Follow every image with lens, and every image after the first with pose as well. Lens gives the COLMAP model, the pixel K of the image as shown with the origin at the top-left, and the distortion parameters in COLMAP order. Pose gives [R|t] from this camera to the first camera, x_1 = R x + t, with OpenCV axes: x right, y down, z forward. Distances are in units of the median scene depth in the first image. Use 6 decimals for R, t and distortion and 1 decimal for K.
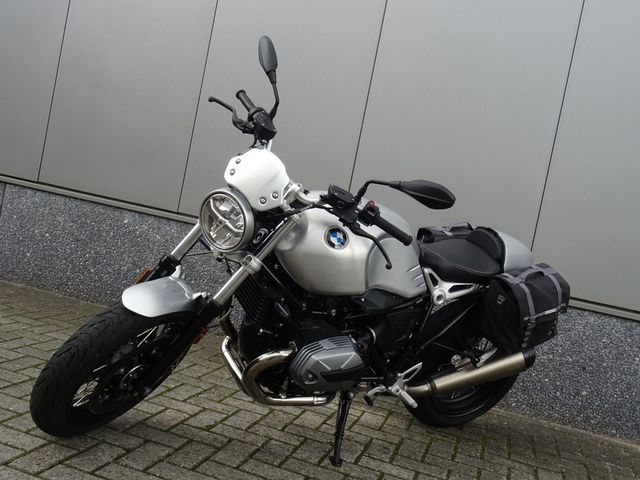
lens RADIAL K [[654.3, 0, 321.7], [0, 654.3, 239.6], [0, 0, 1]] dist [0.017513, 0.000000]
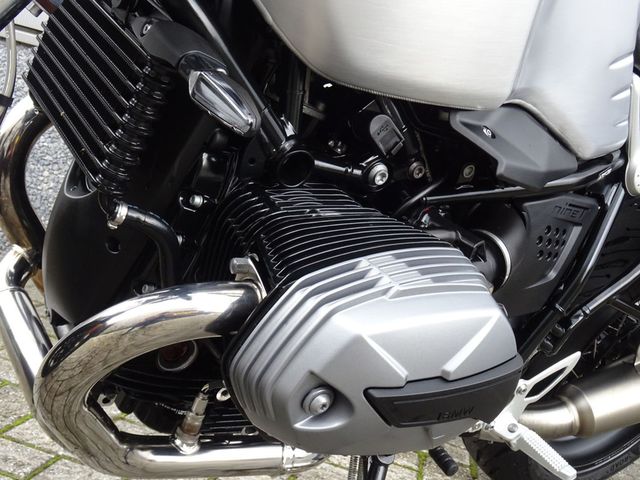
lens RADIAL K [[823.1, 0, 319.2], [0, 823.1, 241.2], [0, 0, 1]] dist [-0.027153, 0.000000]
pose [[0.990308, 0.058624, 0.125906, -0.053595], [-0.067549, 0.995408, 0.067822, 0.118627], [-0.121352, -0.075670, 0.989721, 0.642991]]
